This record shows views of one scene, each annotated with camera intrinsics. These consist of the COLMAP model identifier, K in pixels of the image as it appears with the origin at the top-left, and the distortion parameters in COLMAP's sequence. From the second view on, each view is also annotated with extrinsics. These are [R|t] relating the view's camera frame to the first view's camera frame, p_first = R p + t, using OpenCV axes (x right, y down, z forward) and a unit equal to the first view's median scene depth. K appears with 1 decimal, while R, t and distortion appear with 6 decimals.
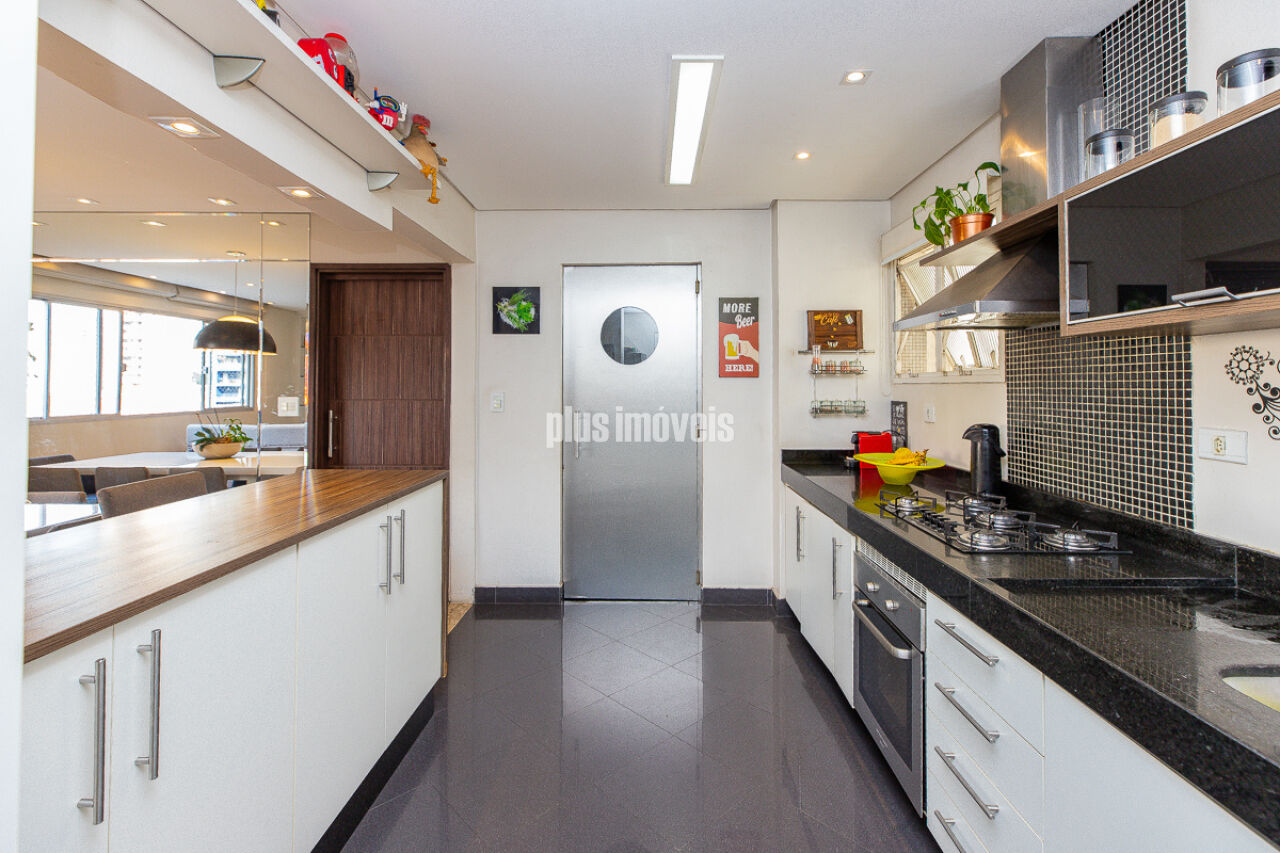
lens RADIAL K [[606.6, 0, 640.0], [0, 606.6, 426.5], [0, 0, 1]] dist [0.002412, -0.000524]
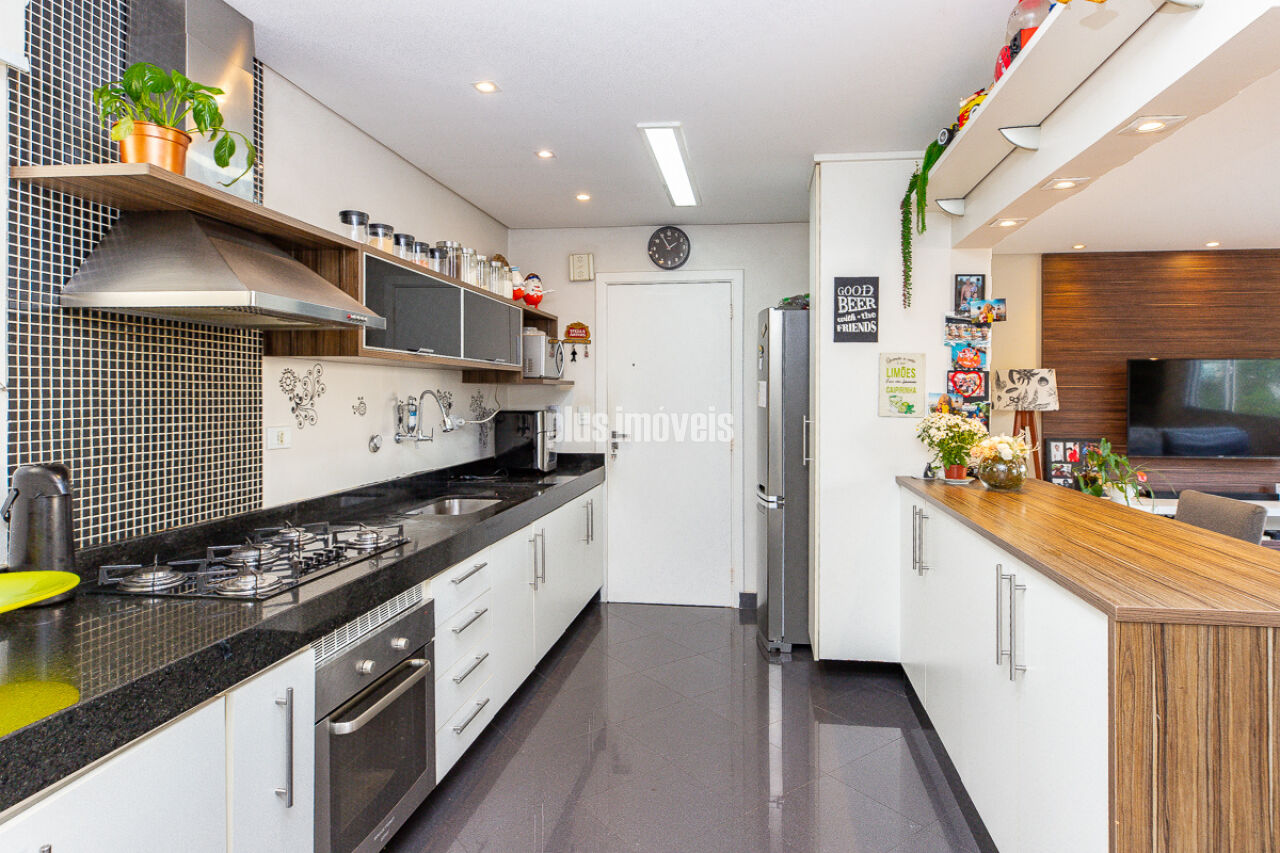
lens RADIAL K [[740.2, 0, 645.1], [0, 740.2, 405.2], [0, 0, 1]] dist [0.004328, 0.000619]
pose [[-0.991758, -0.002845, 0.128094, -0.088590], [0.007272, 0.996892, 0.078442, -0.162967], [-0.127919, 0.078727, -0.988655, 2.448544]]
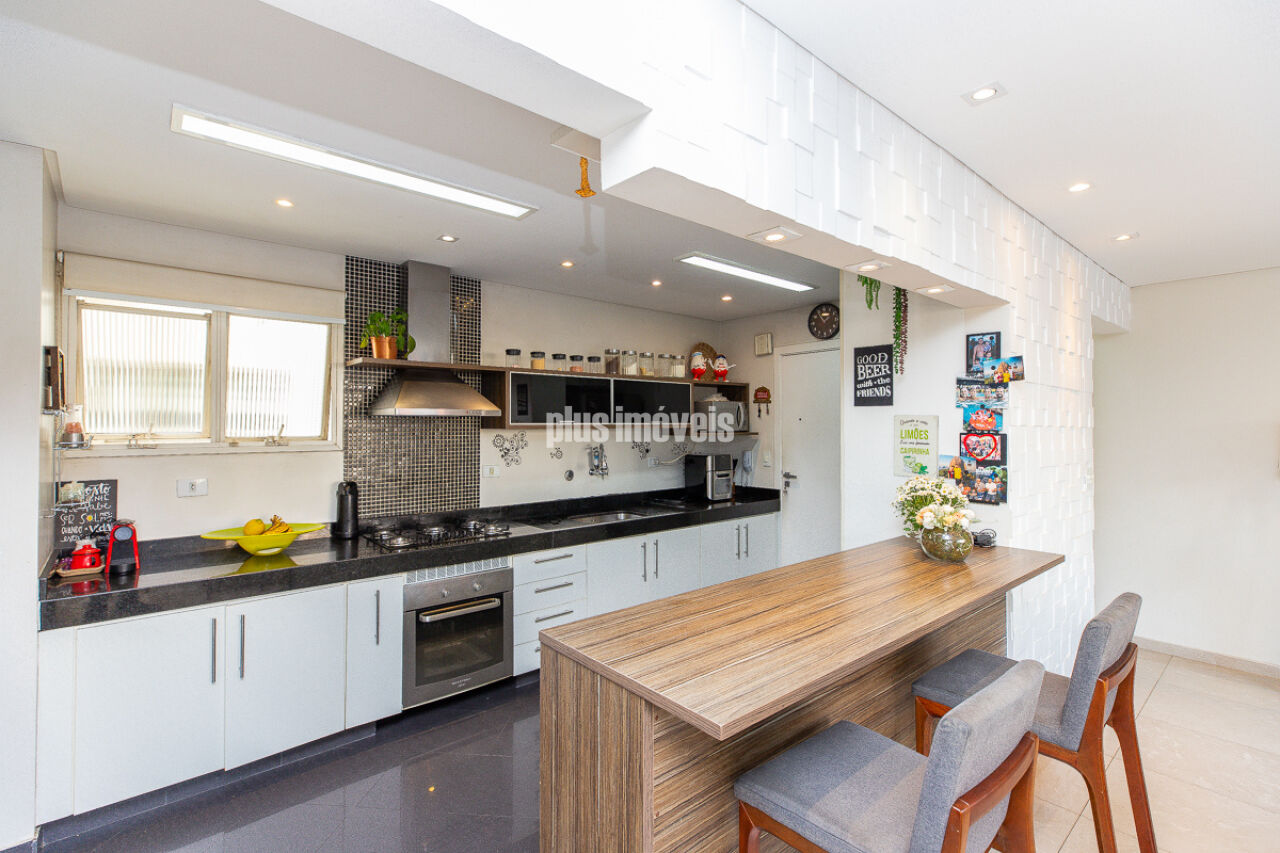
lens RADIAL K [[606.6, 0, 640.0], [0, 606.6, 426.5], [0, 0, 1]] dist [0.002412, -0.000524]
pose [[-0.616493, -0.001726, 0.787358, -1.445399], [0.057551, 0.997224, 0.047248, -0.238888], [-0.785254, 0.074441, -0.614682, 2.001071]]
